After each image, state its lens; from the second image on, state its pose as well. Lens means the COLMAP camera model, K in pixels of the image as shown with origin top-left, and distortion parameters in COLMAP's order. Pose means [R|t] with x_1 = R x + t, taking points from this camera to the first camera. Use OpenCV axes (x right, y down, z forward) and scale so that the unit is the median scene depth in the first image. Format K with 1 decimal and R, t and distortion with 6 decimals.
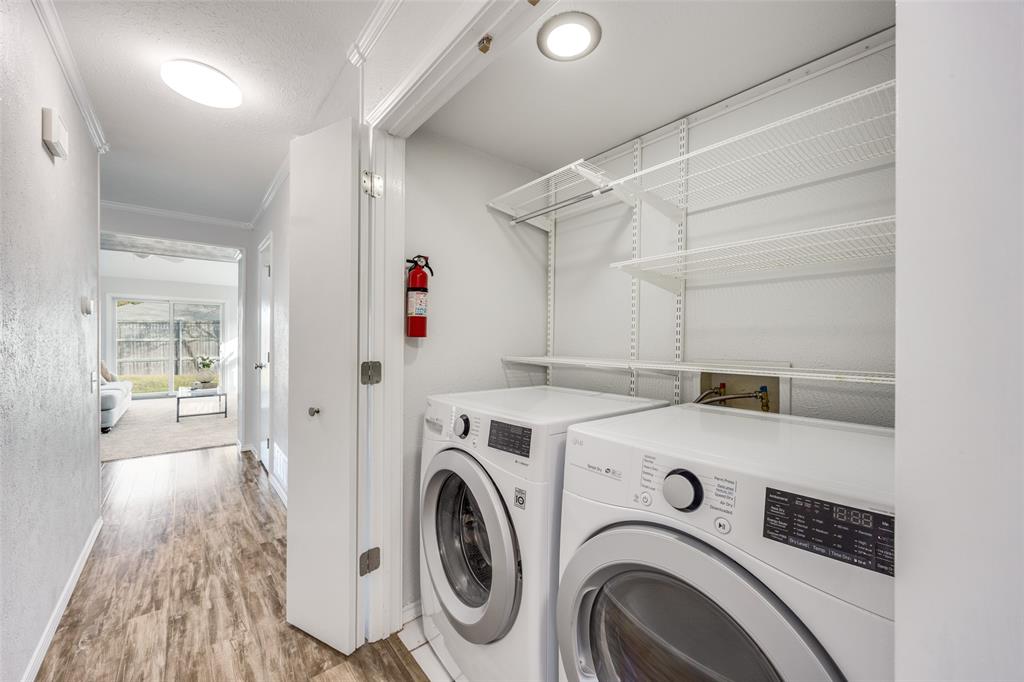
lens RADIAL K [[401.3, 0, 512.0], [0, 401.3, 338.9], [0, 0, 1]] dist [0.000666, 0.000017]
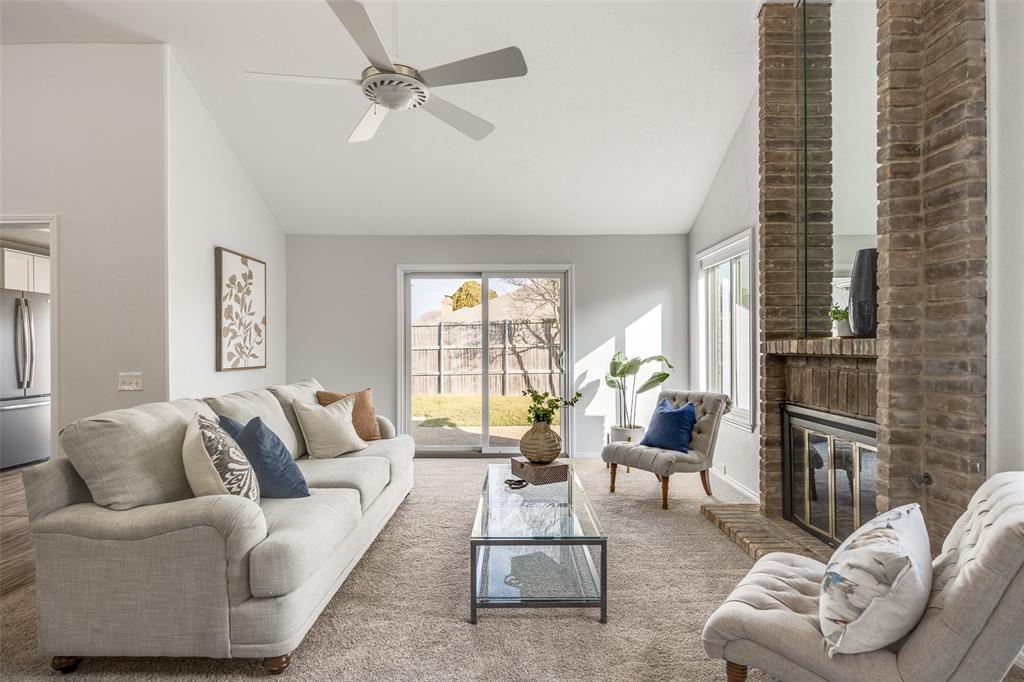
lens RADIAL K [[401.3, 0, 513.3], [0, 401.3, 343.6], [0, 0, 1]] dist [0.000666, 0.000017]
pose [[0.766803, -0.010065, -0.641804, -0.575894], [0.009732, 0.999944, -0.004053, 0.000817], [0.641809, -0.003138, 0.766858, 0.738883]]
